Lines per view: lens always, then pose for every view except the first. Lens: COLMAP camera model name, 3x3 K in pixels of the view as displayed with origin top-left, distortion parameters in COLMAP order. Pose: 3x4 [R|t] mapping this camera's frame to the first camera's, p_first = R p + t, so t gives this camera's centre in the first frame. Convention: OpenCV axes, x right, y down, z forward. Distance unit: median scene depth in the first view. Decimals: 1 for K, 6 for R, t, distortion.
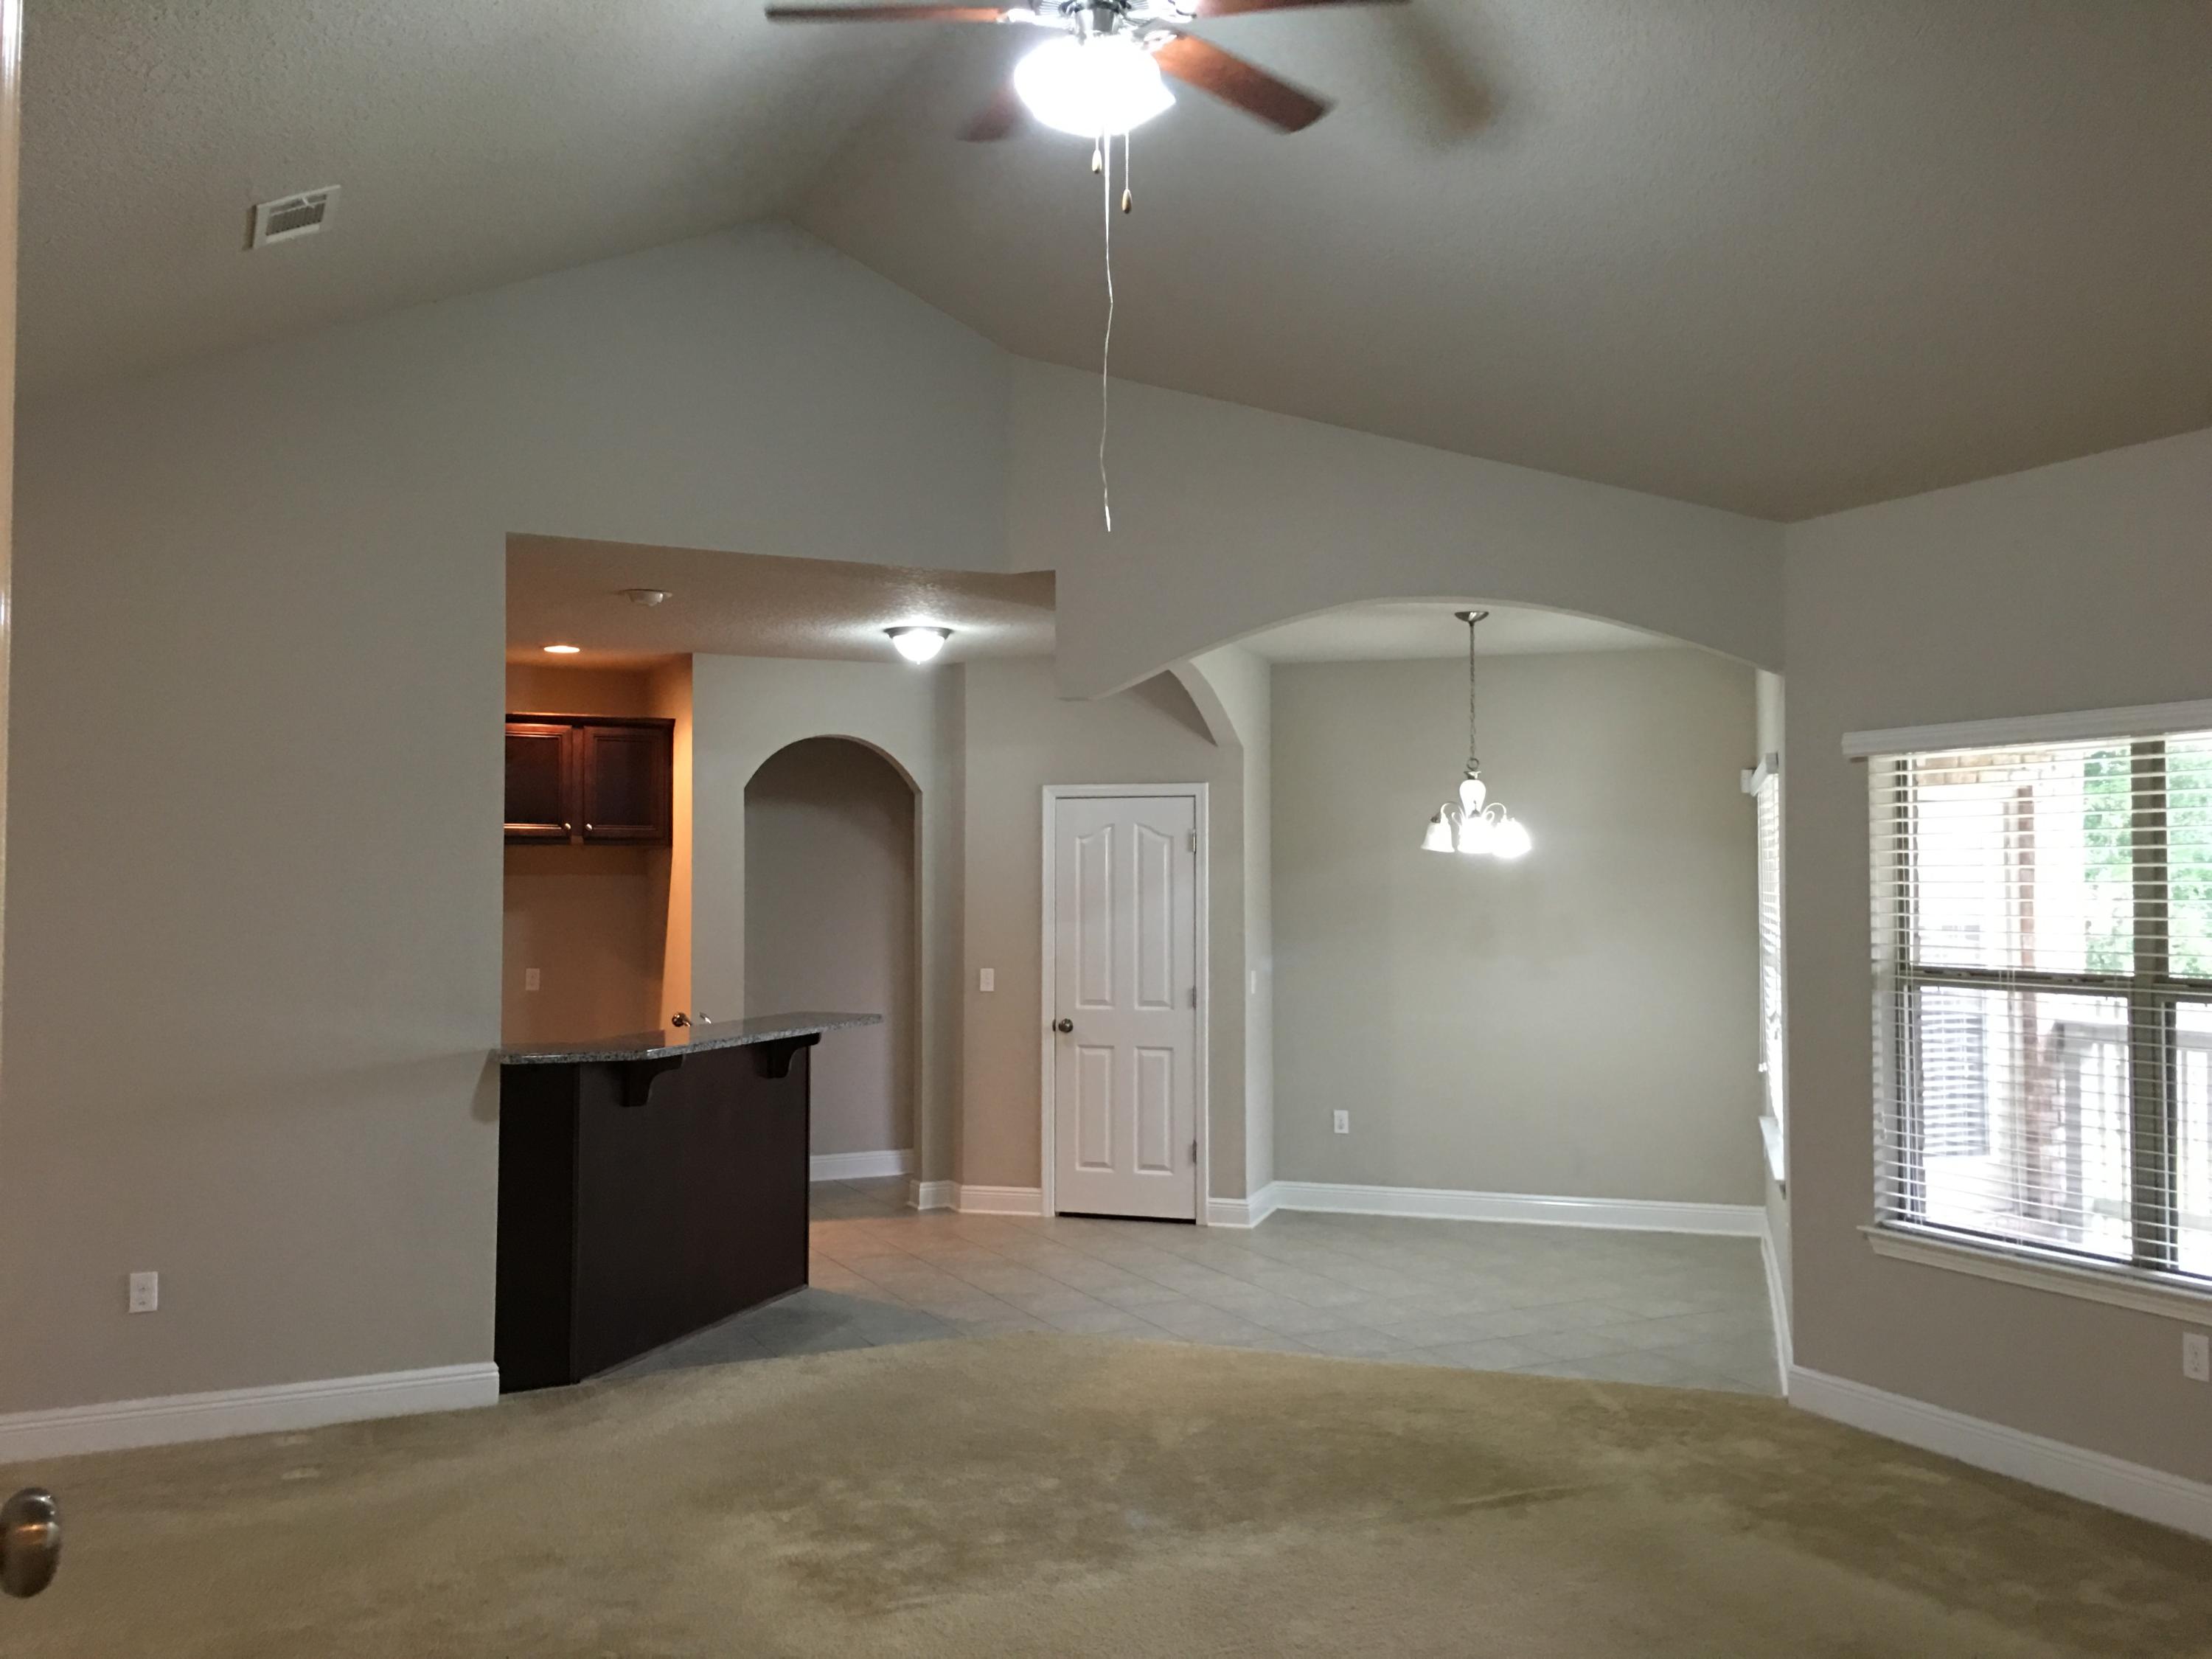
lens RADIAL K [[1868.3, 0, 1091.8], [0, 1868.3, 830.3], [0, 0, 1]] dist [0.074607, -0.104297]
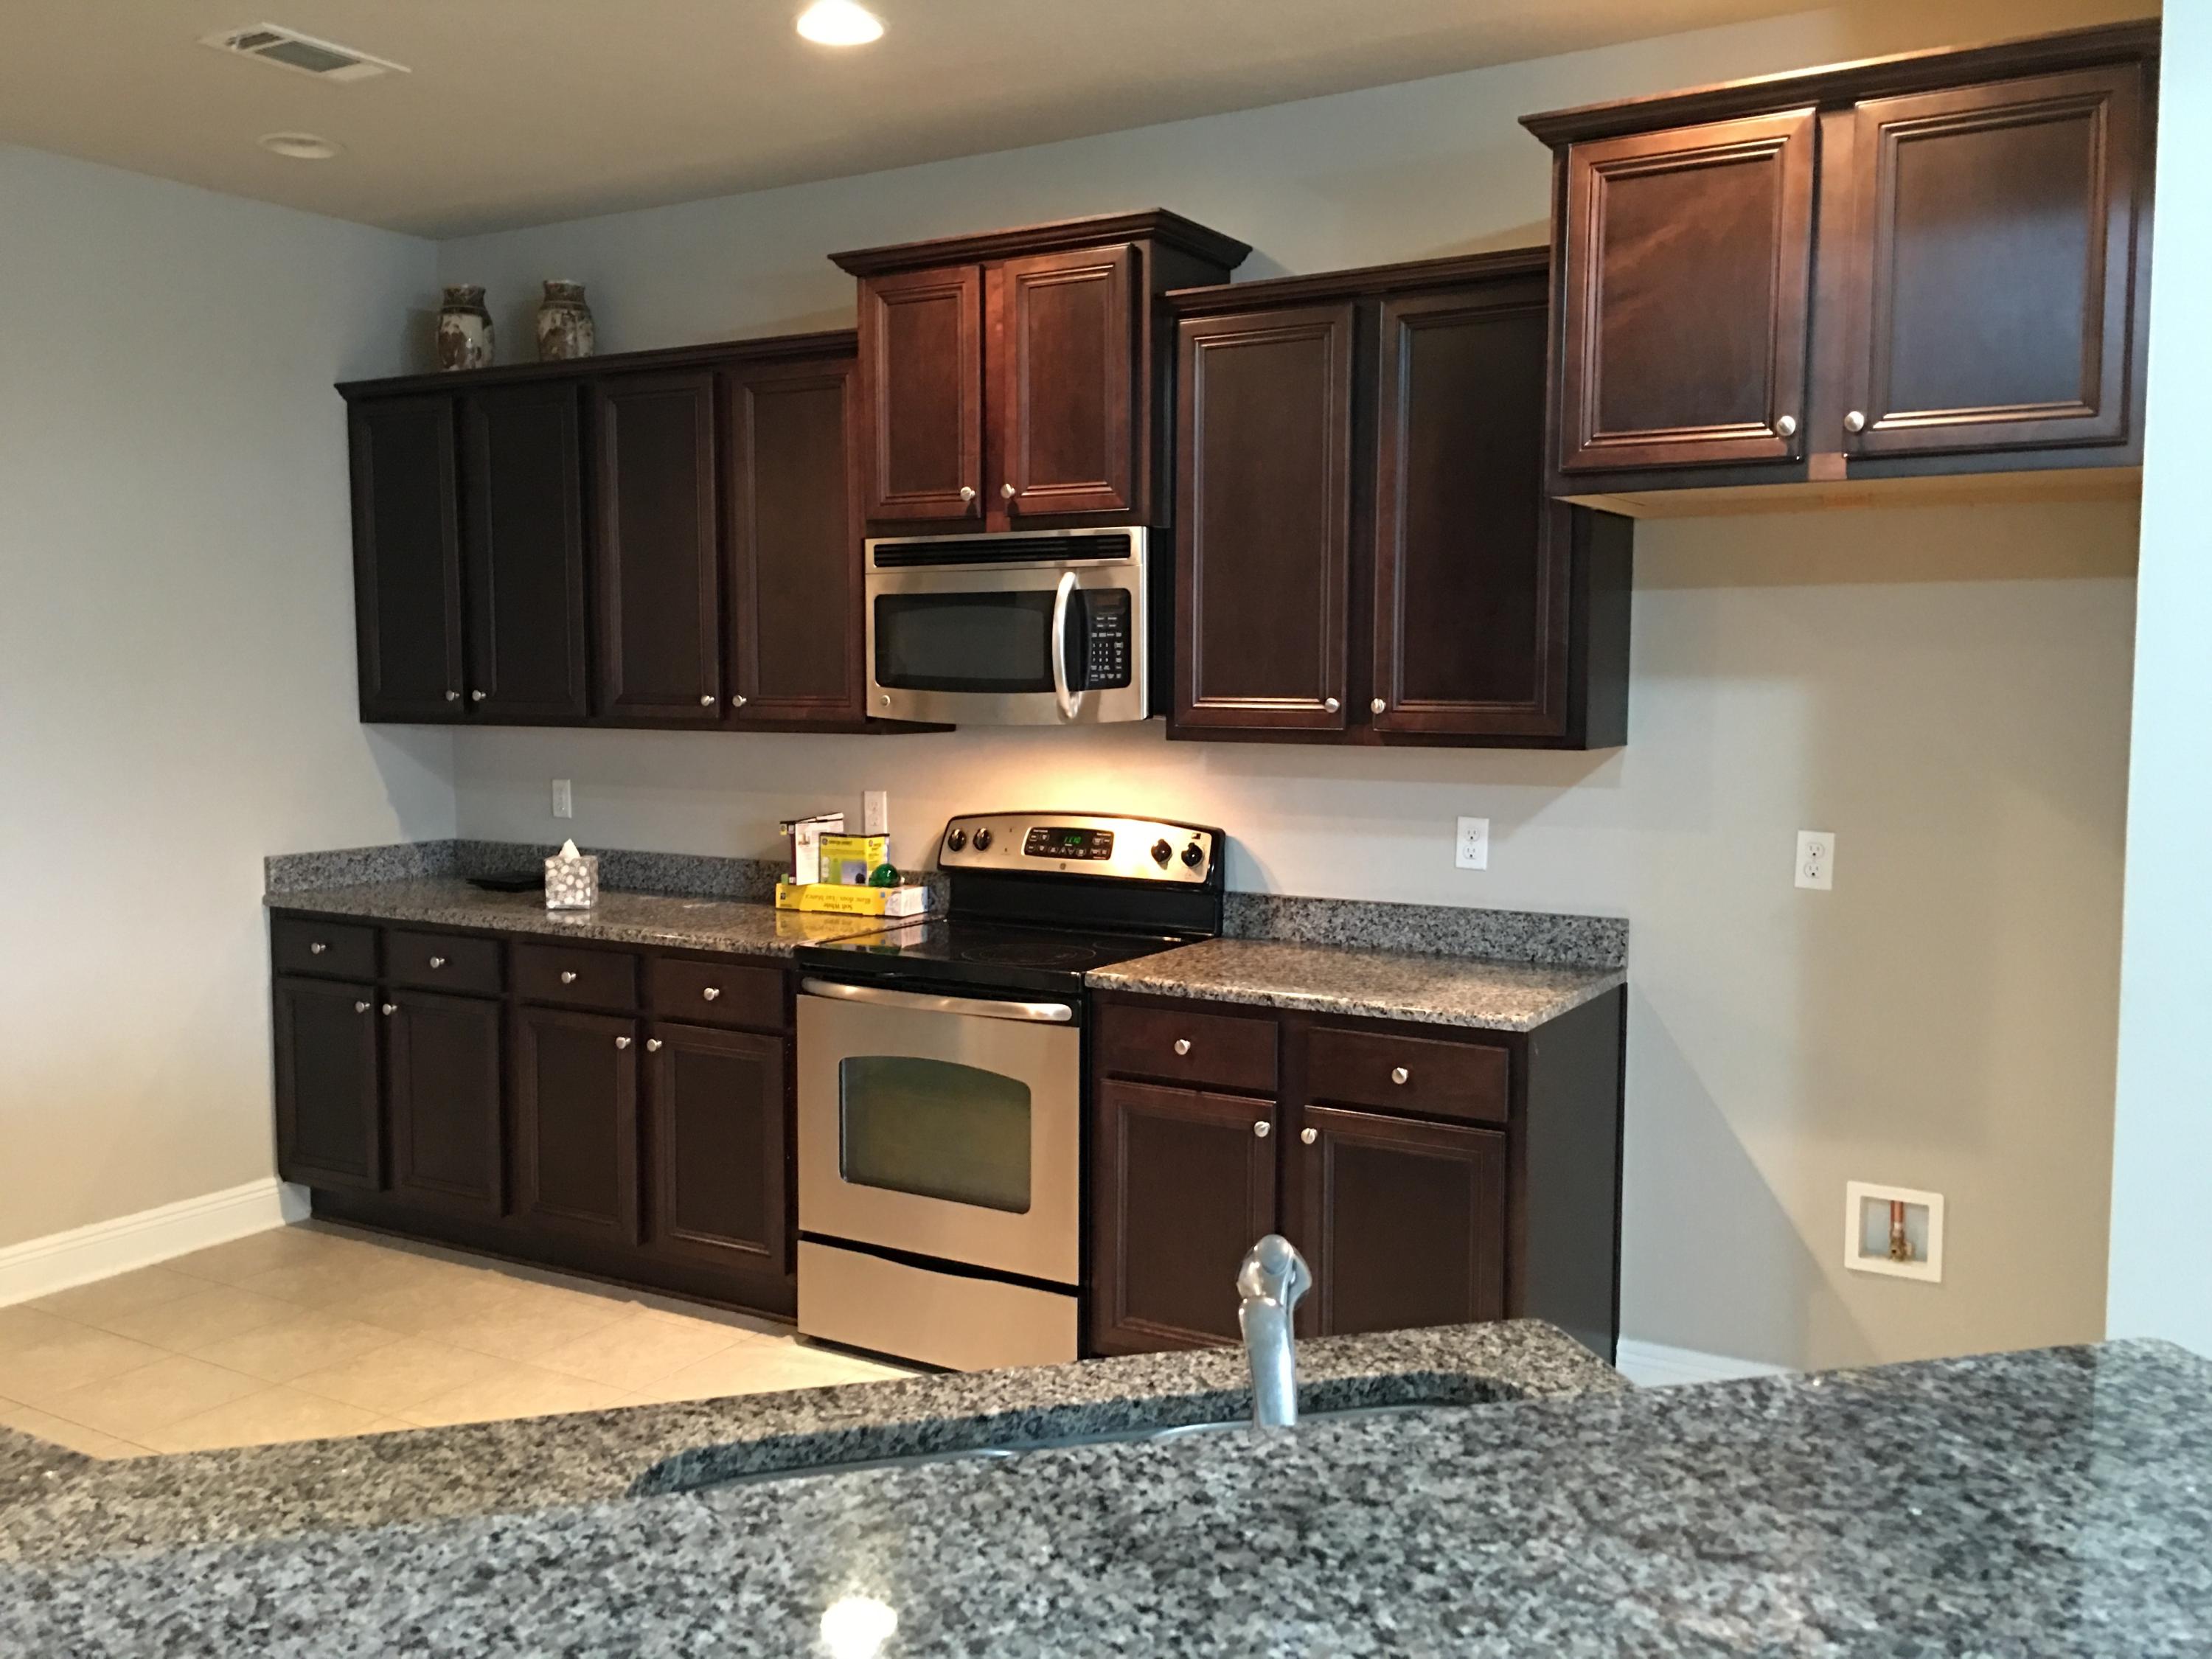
lens RADIAL K [[1868.3, 0, 1091.8], [0, 1868.3, 830.3], [0, 0, 1]] dist [0.074607, -0.104297]
pose [[0.547650, 0.074846, -0.833353, -0.064628], [0.026846, 0.993906, 0.106908, 0.030775], [0.836277, -0.080920, 0.542303, 0.720833]]
